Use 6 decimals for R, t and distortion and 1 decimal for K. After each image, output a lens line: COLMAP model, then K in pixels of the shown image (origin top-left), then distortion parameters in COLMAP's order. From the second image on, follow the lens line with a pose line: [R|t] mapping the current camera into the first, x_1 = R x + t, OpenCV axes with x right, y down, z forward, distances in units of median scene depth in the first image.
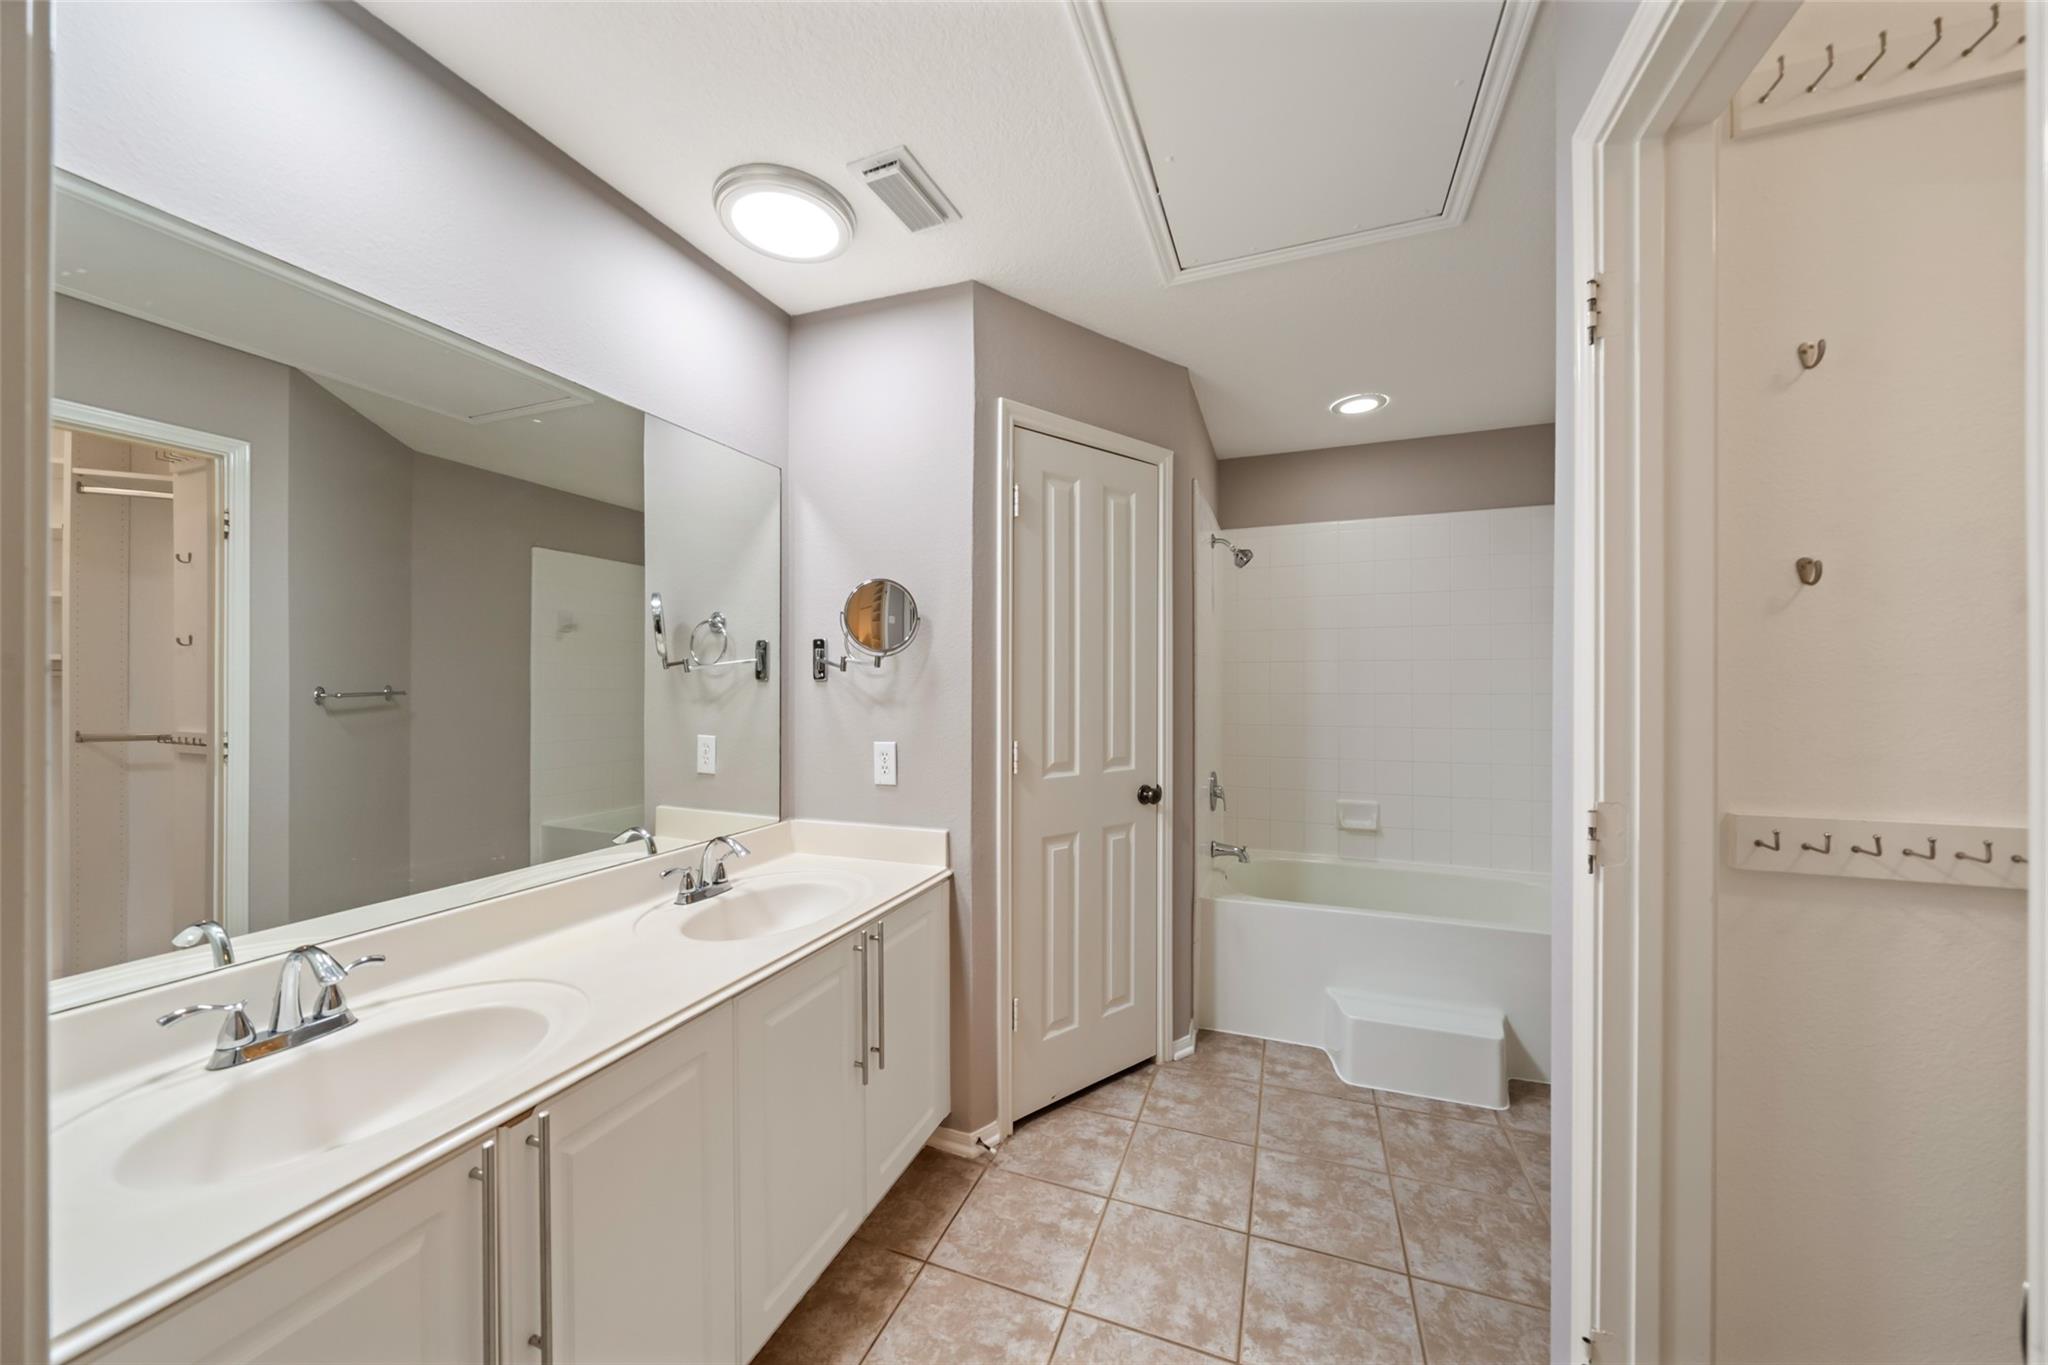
lens RADIAL K [[707.5, 0, 1032.2], [0, 707.5, 682.7], [0, 0, 1]] dist [-0.007849, 0.000958]
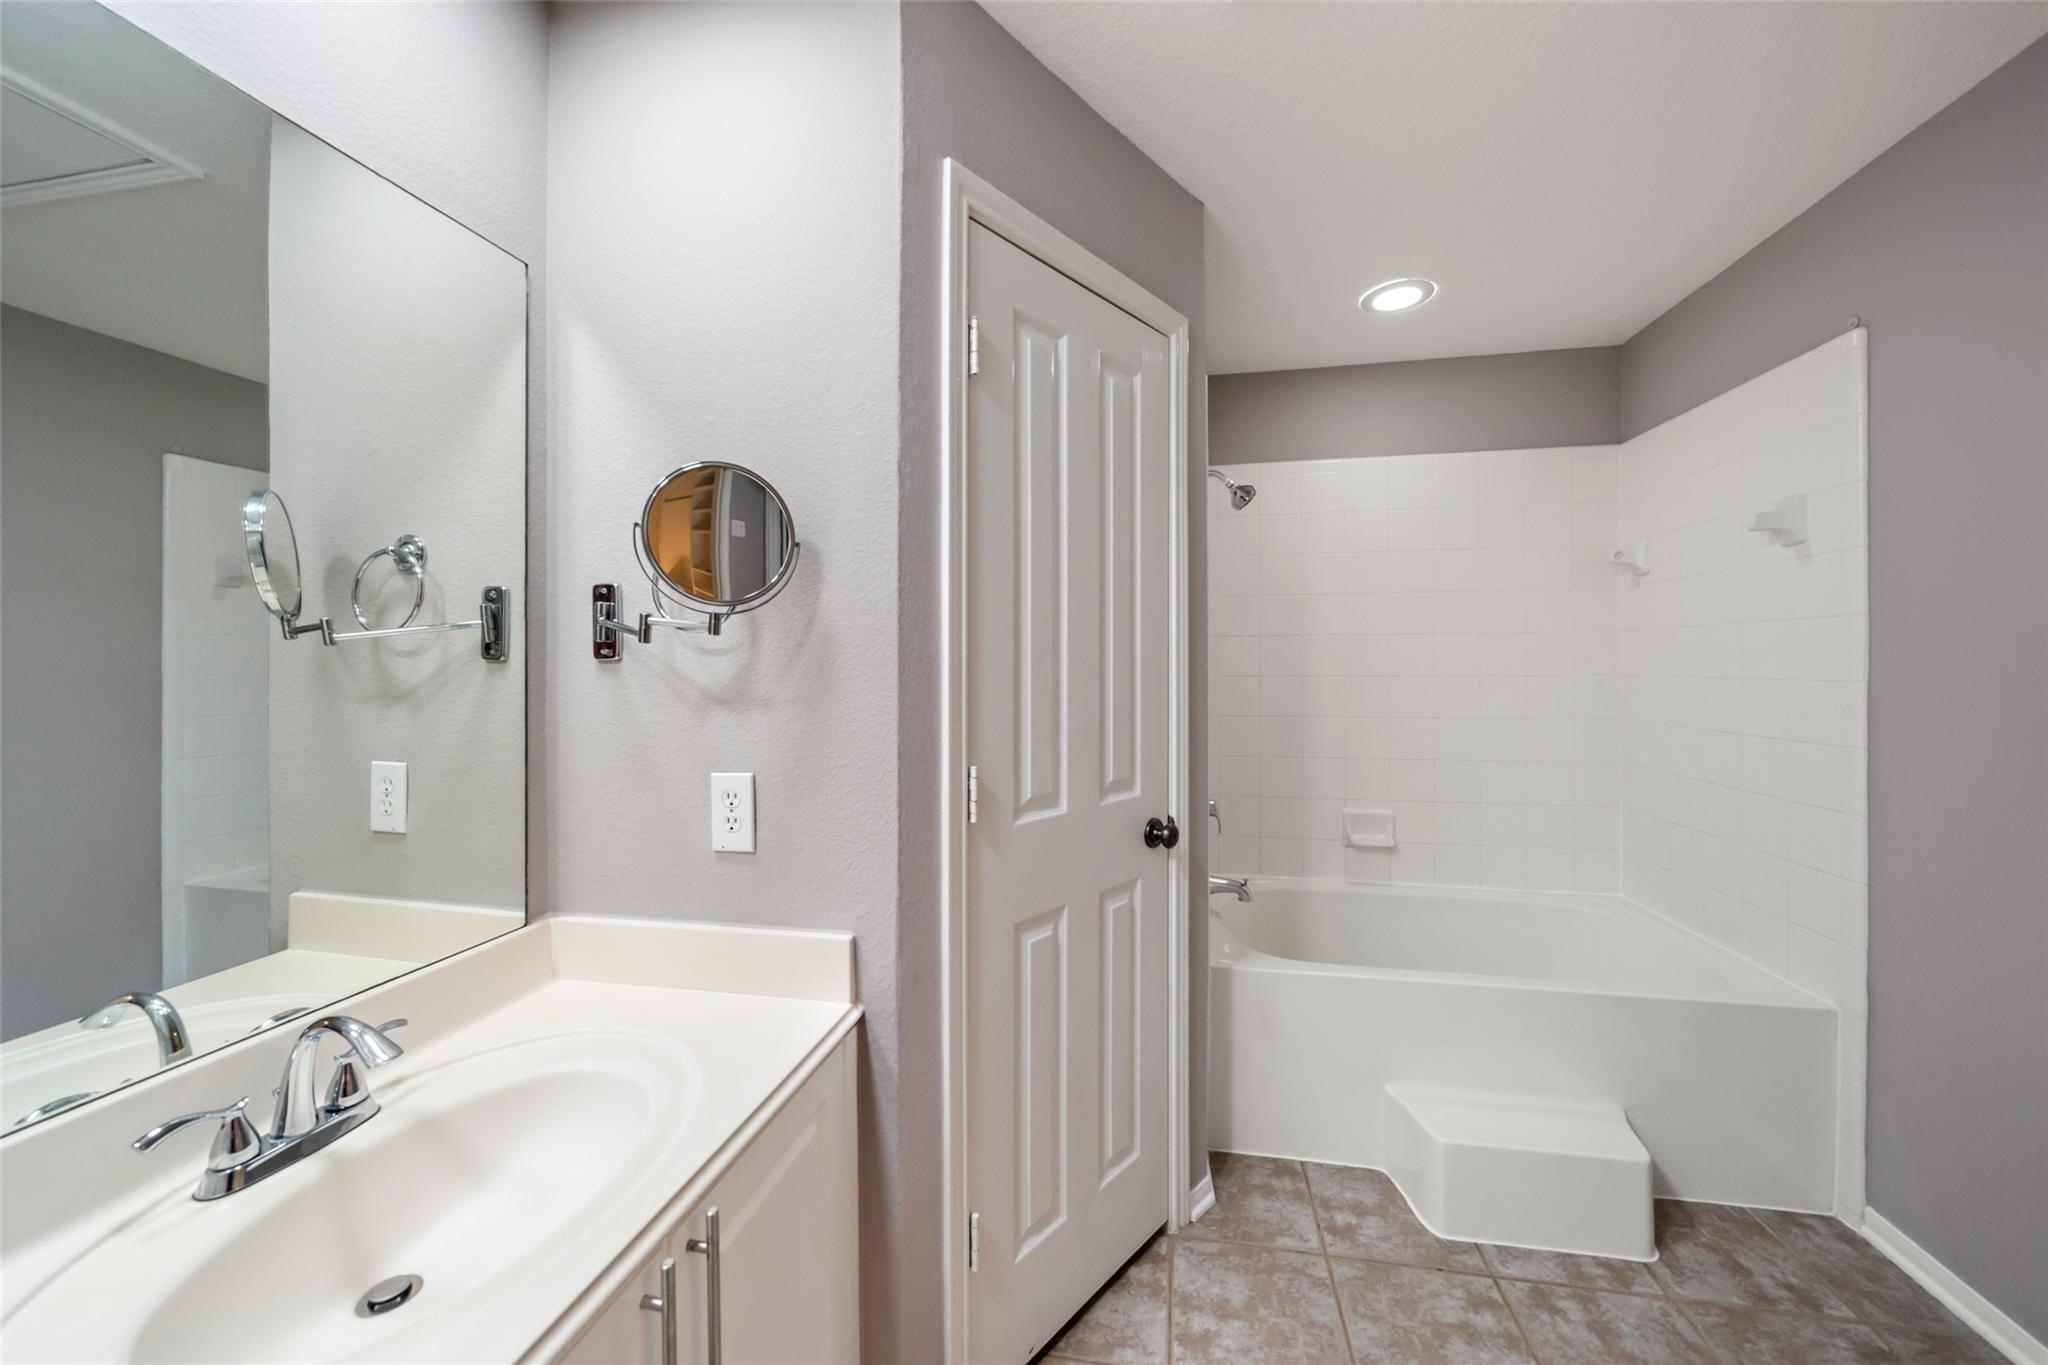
lens RADIAL K [[707.5, 0, 1037.9], [0, 707.5, 662.2], [0, 0, 1]] dist [-0.007849, 0.000958]
pose [[0.983958, -0.001910, 0.178389, -0.069923], [0.001702, 0.999998, 0.001318, -0.002283], [-0.178391, -0.000993, 0.983959, 0.403035]]
